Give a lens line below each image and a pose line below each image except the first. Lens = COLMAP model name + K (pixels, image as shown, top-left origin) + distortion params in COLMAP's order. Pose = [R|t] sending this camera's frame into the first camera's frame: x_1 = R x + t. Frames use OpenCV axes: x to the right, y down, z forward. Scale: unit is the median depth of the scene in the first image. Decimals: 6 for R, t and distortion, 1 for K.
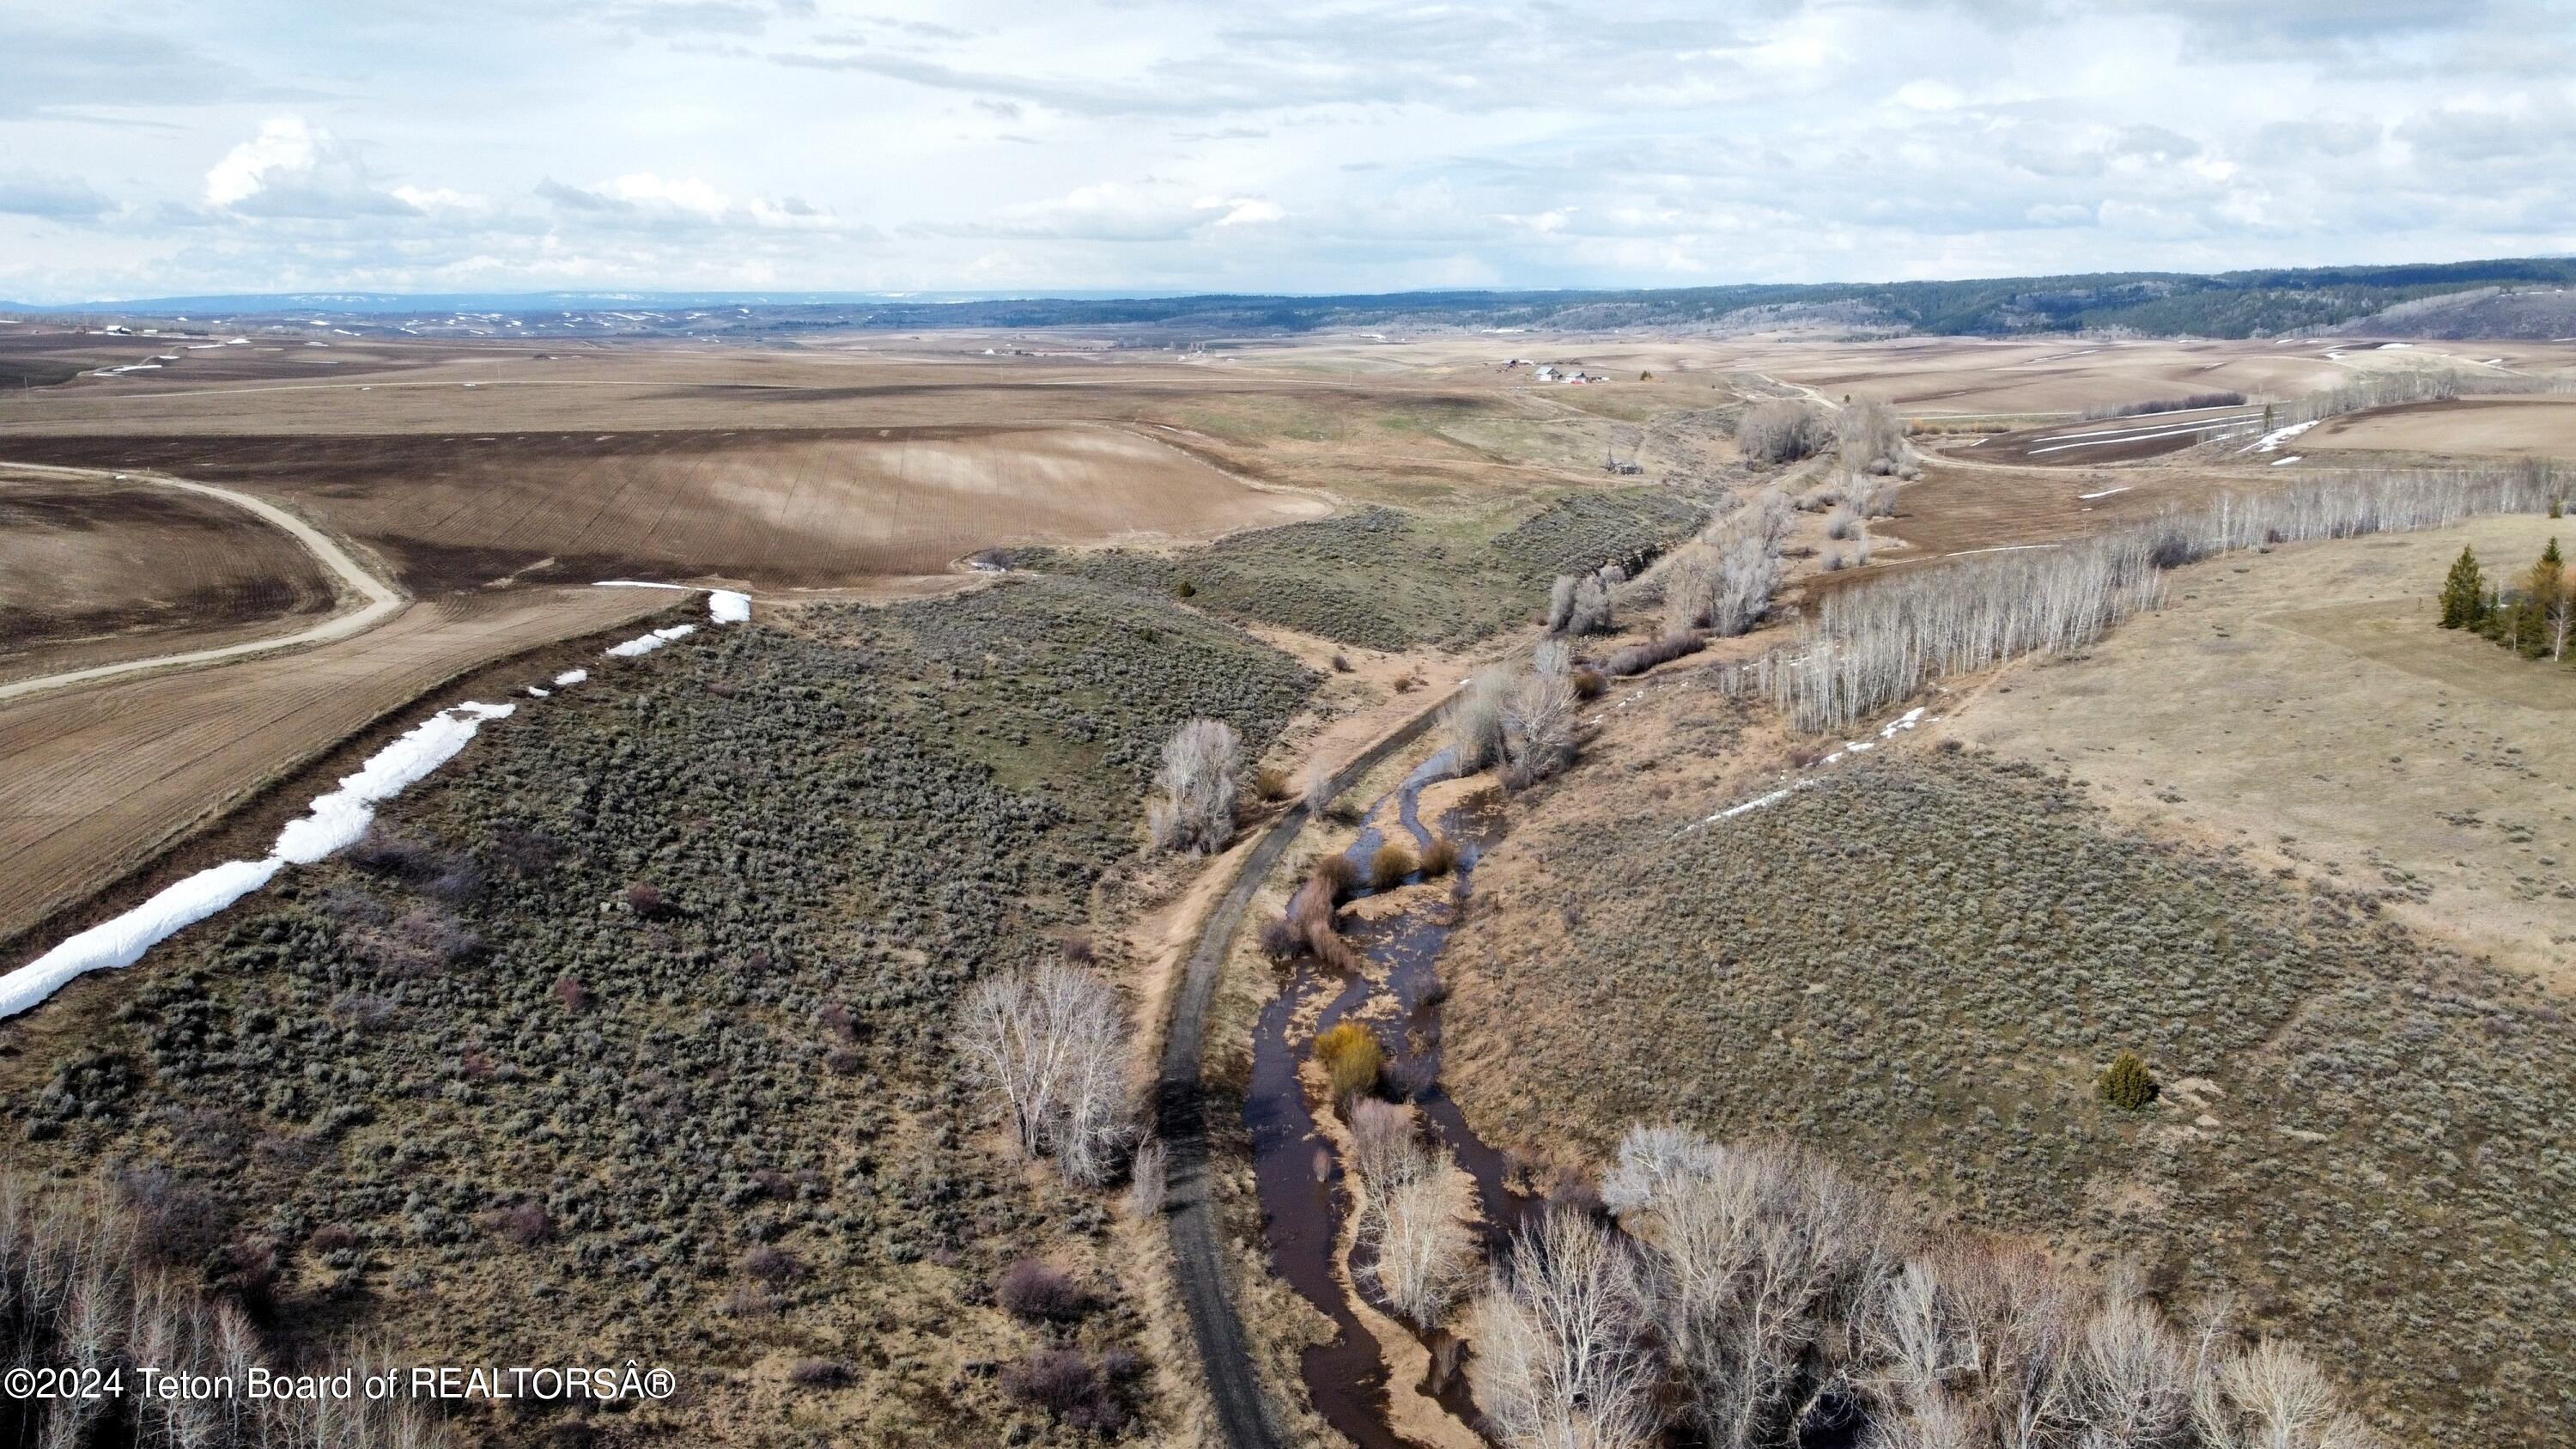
lens RADIAL K [[1784.9, 0, 1424.6], [0, 1784.9, 726.4], [0, 0, 1]] dist [0.014661, 0.001010]
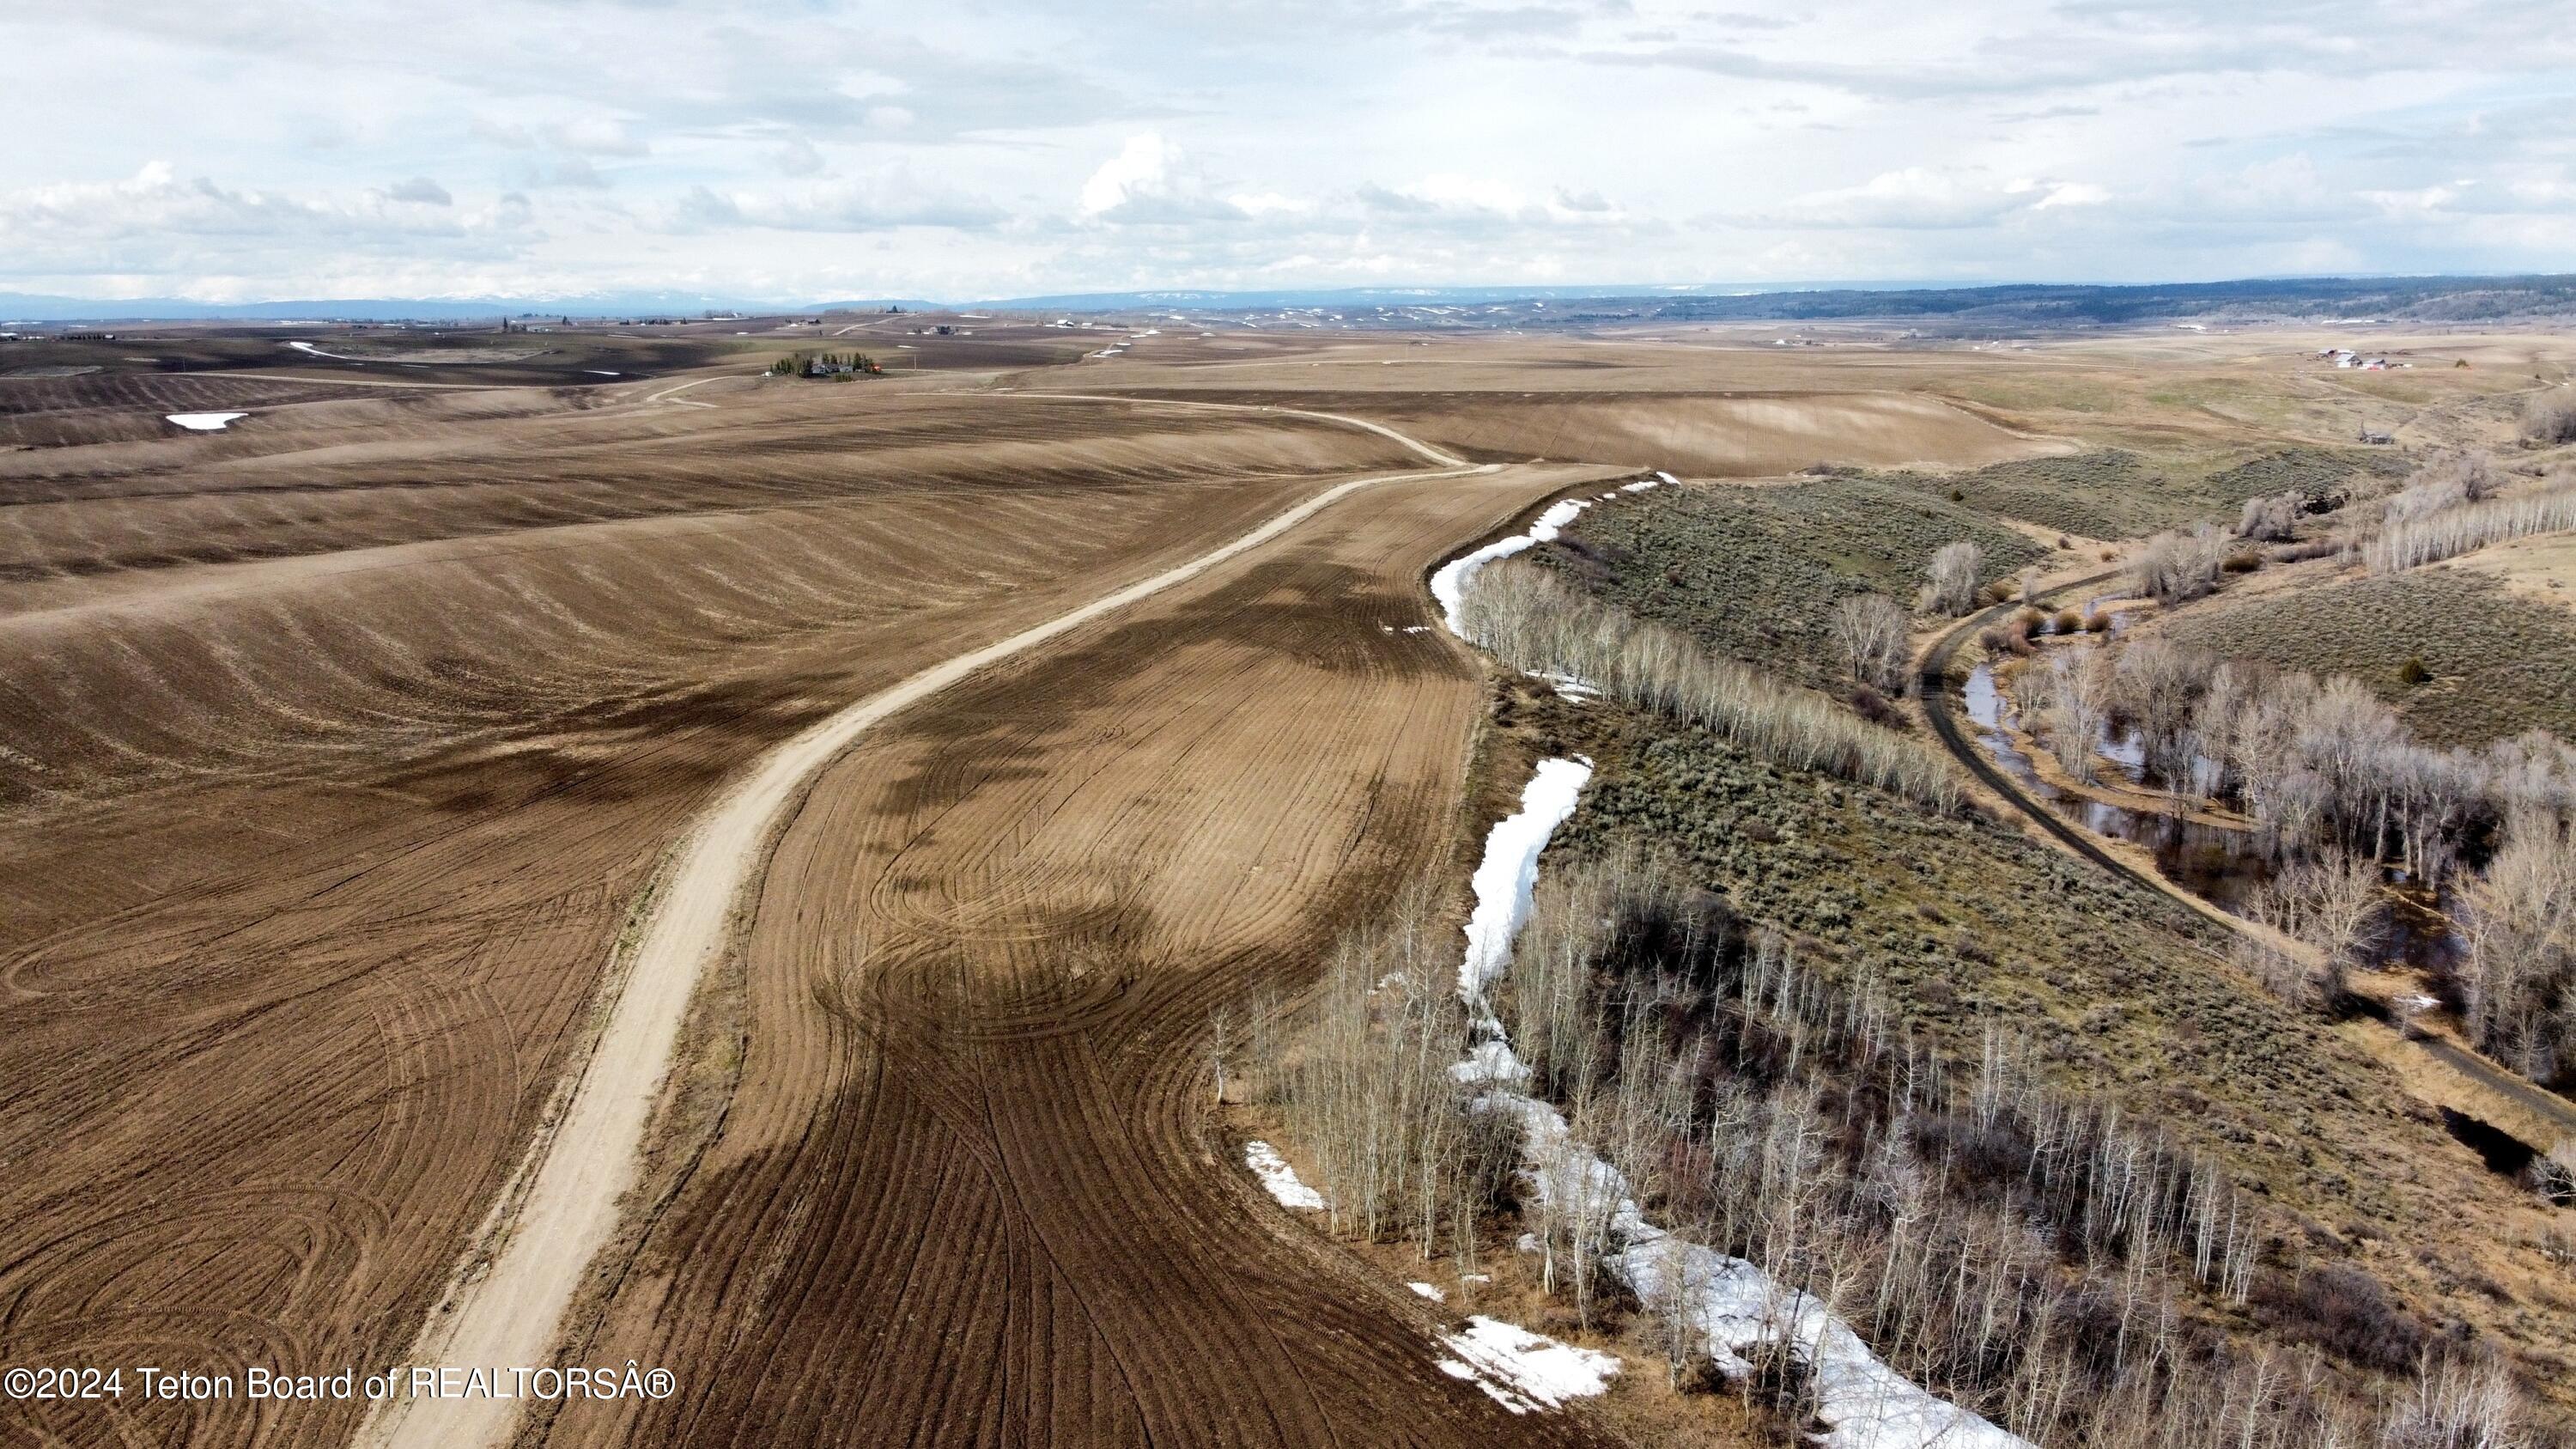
lens RADIAL K [[1945.6, 0, 1279.2], [0, 1945.6, 719.5], [0, 0, 1]] dist [0.004442, -0.012858]
pose [[0.891059, 0.090845, -0.444704, 0.015452], [-0.098780, 0.995095, 0.005354, 0.024796], [0.443009, 0.039157, 0.895661, -0.105092]]
